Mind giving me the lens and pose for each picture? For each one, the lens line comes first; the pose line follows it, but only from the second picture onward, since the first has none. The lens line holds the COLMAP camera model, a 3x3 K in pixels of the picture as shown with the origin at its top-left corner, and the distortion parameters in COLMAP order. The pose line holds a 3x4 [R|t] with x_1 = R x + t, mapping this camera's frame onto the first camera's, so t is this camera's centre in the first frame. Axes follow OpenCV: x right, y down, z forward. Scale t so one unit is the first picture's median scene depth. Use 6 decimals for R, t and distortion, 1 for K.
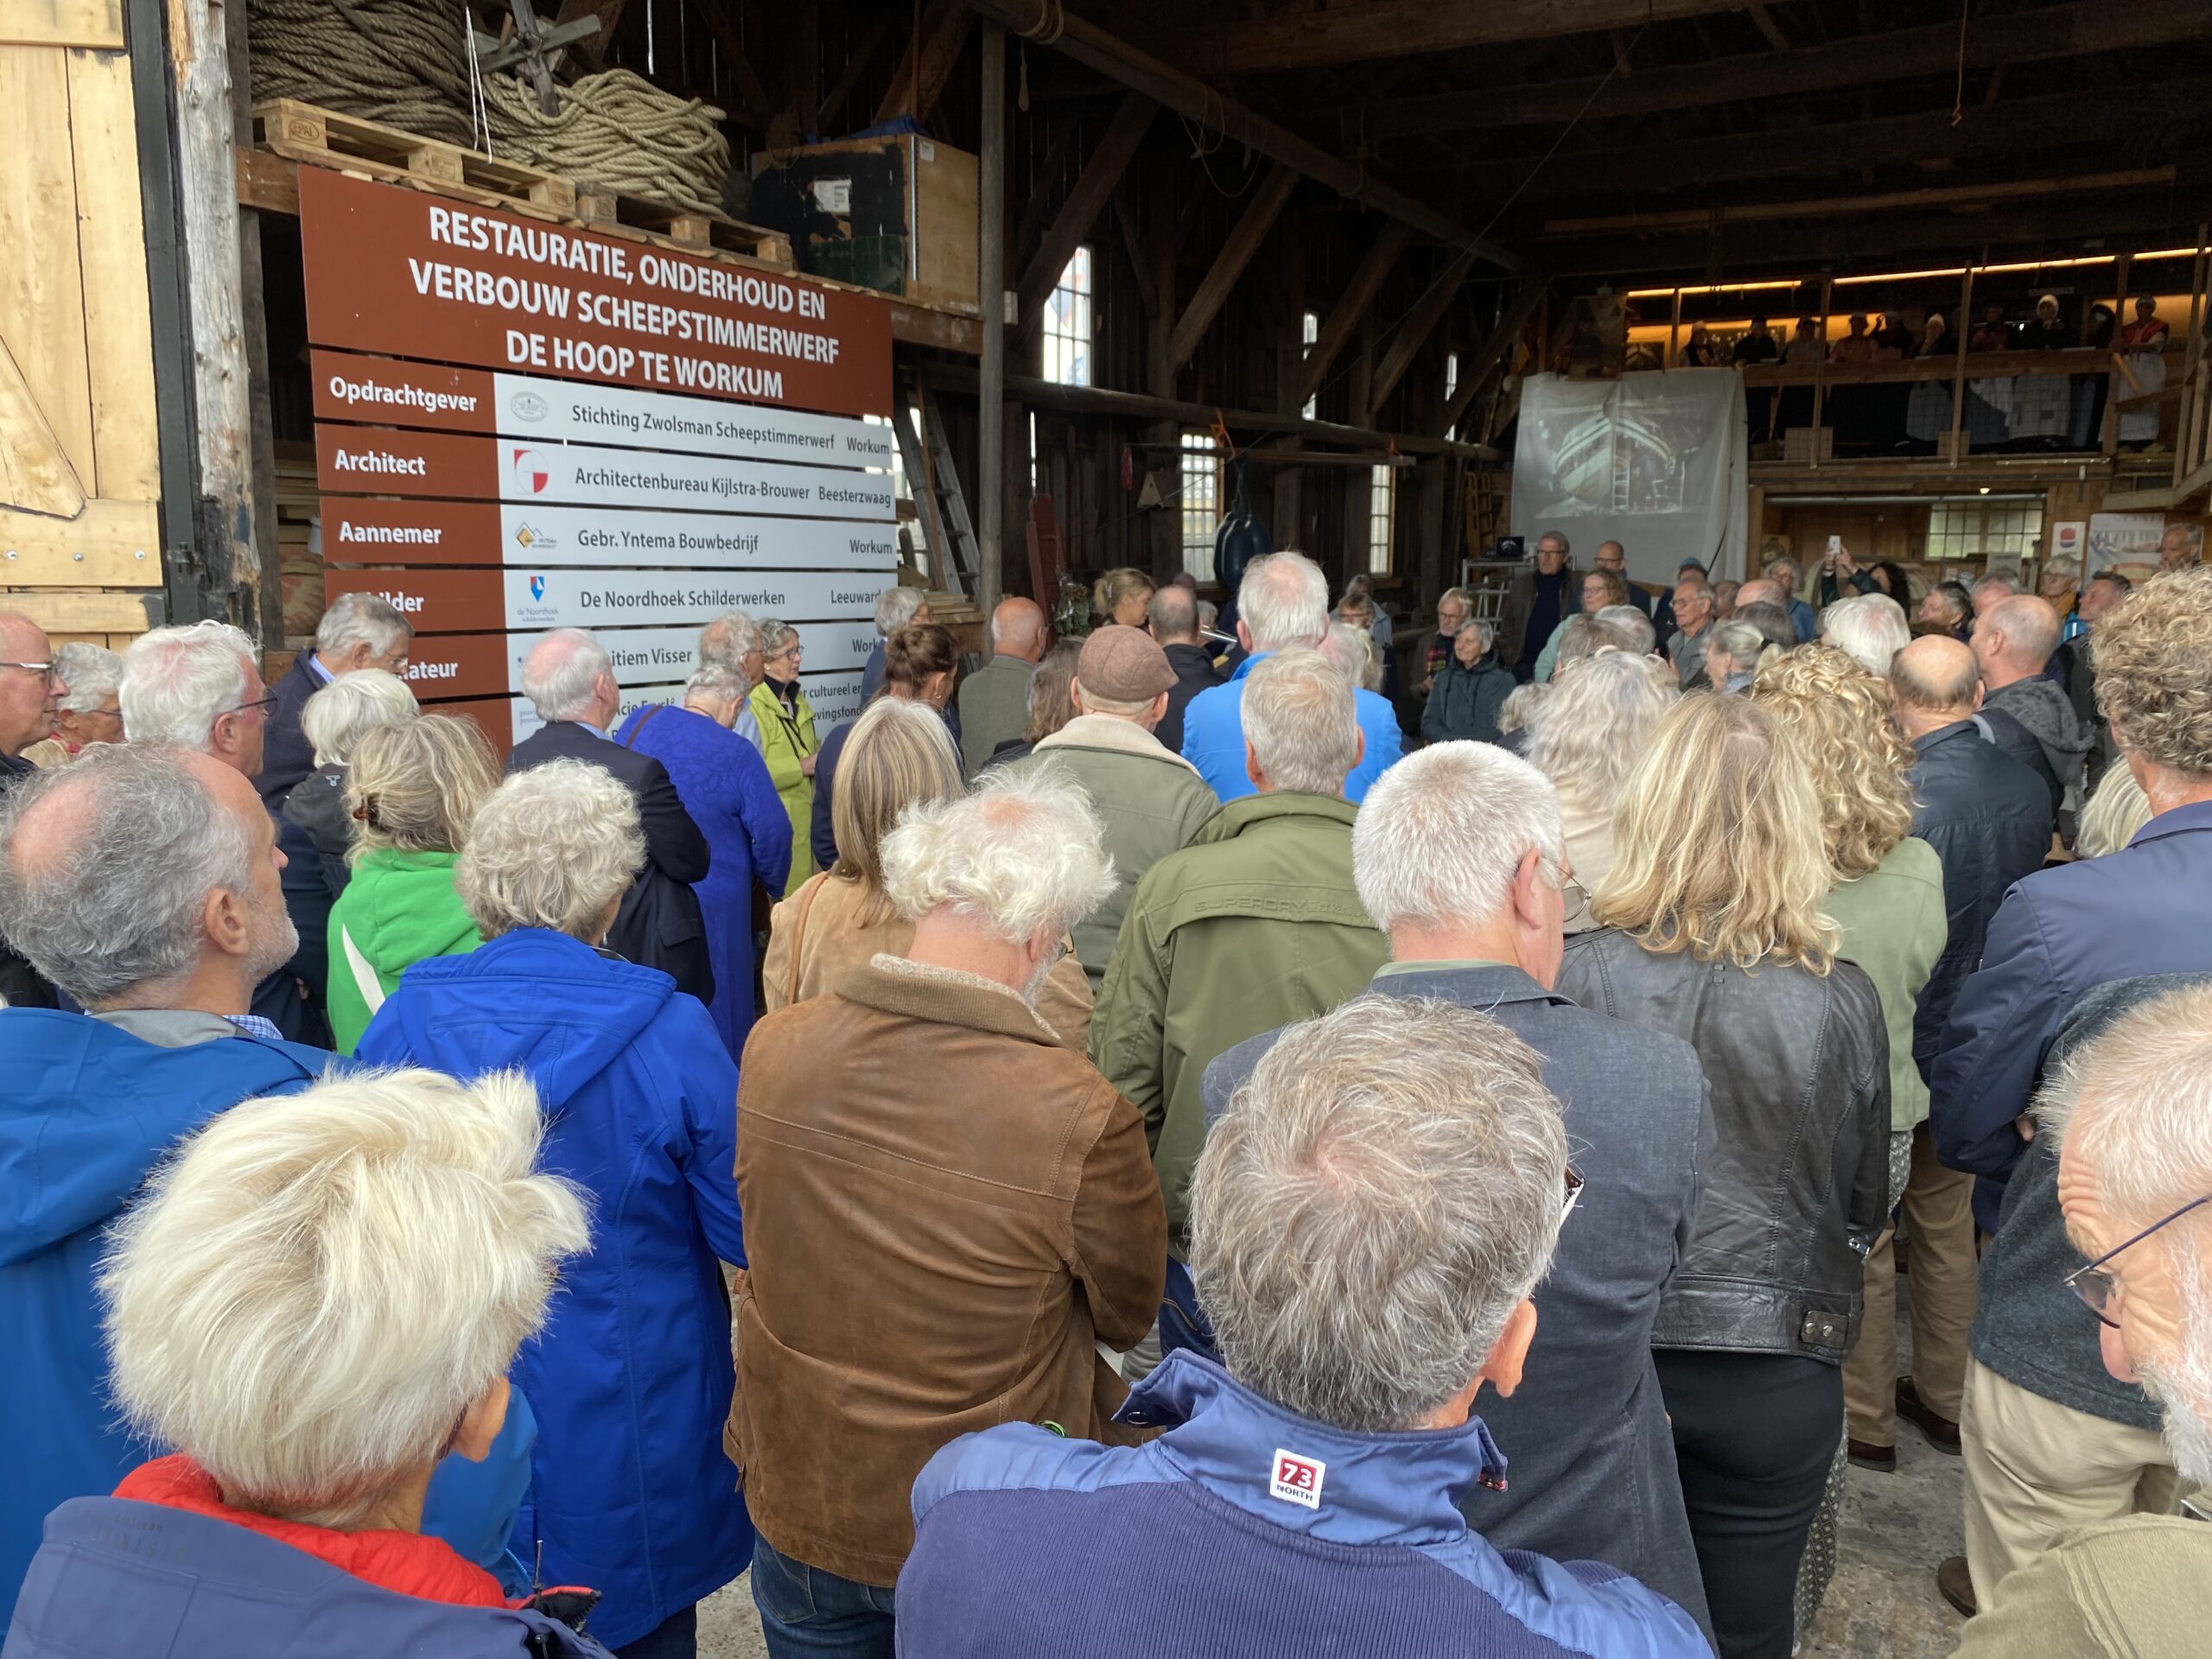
lens RADIAL K [[1706.5, 0, 1094.4], [0, 1706.5, 810.0], [0, 0, 1]] dist [-0.000937, 0.005101]
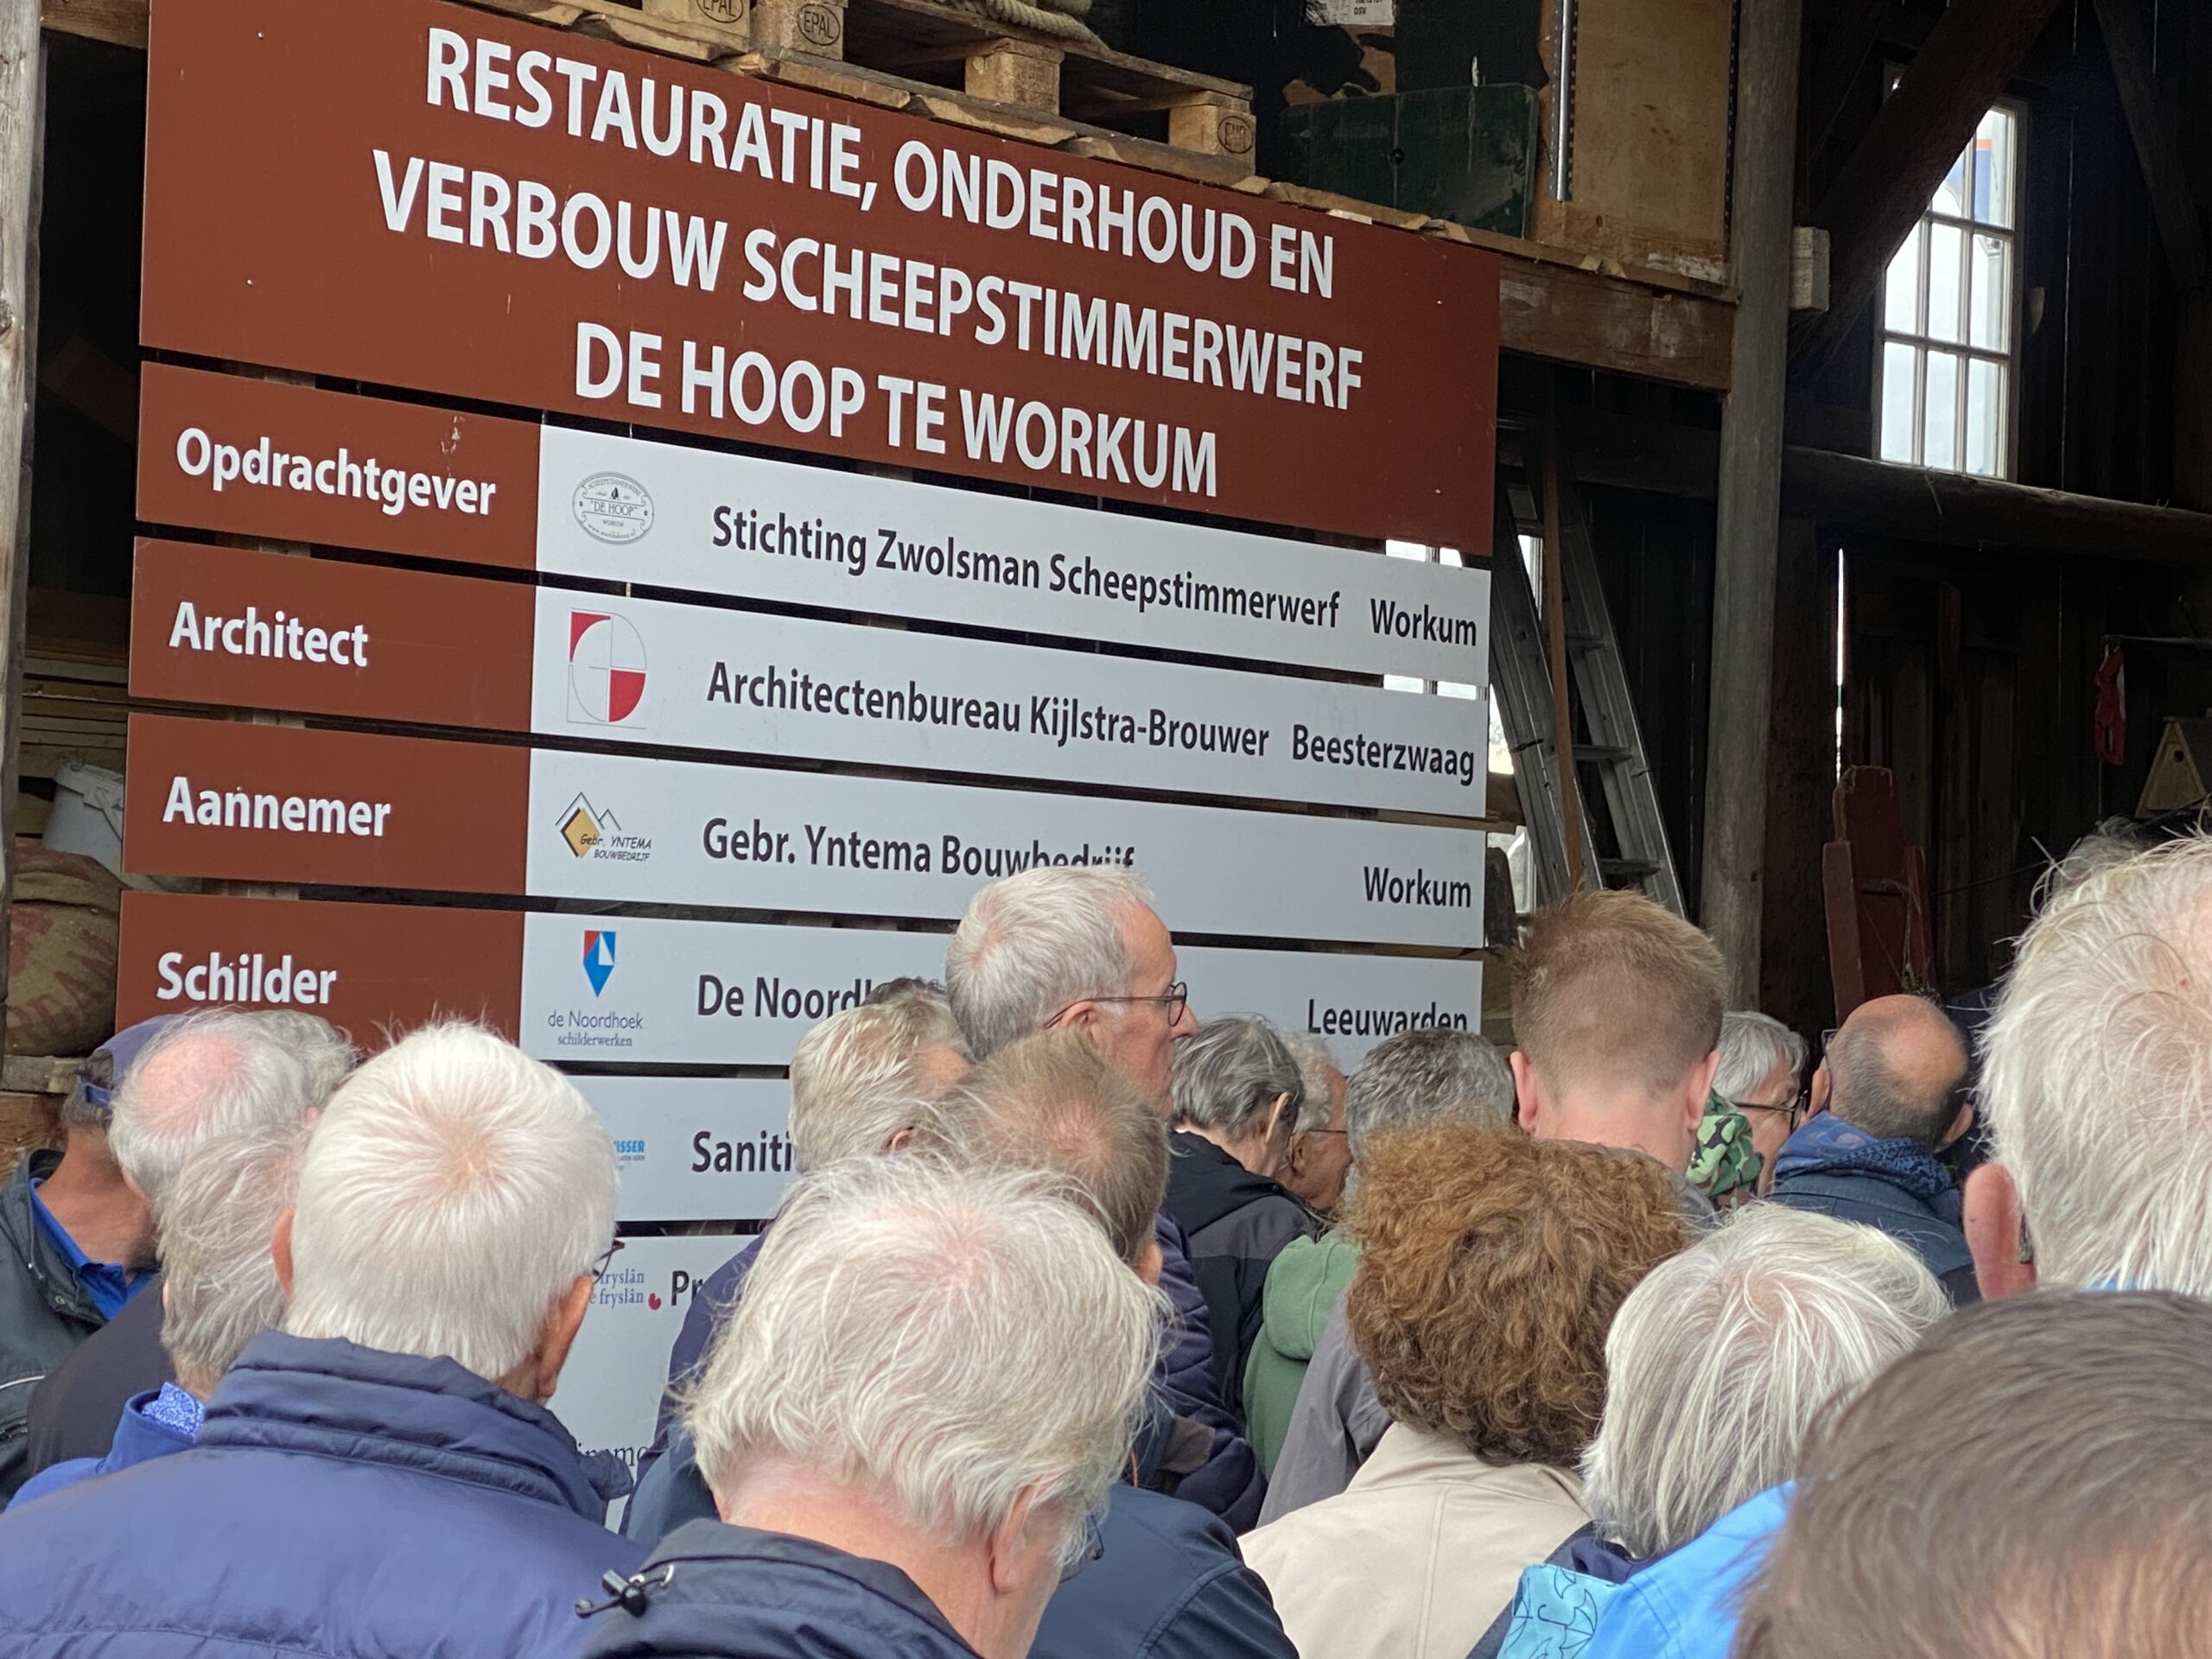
lens RADIAL K [[5157.2, 0, 1093.4], [0, 5157.2, 821.8], [0, 0, 1]] dist [0.141485, 0.000000]
pose [[0.986286, 0.023585, -0.163354, -0.021708], [-0.052037, 0.983694, -0.172158, 0.035911], [0.156630, 0.178297, 0.971431, -0.134520]]
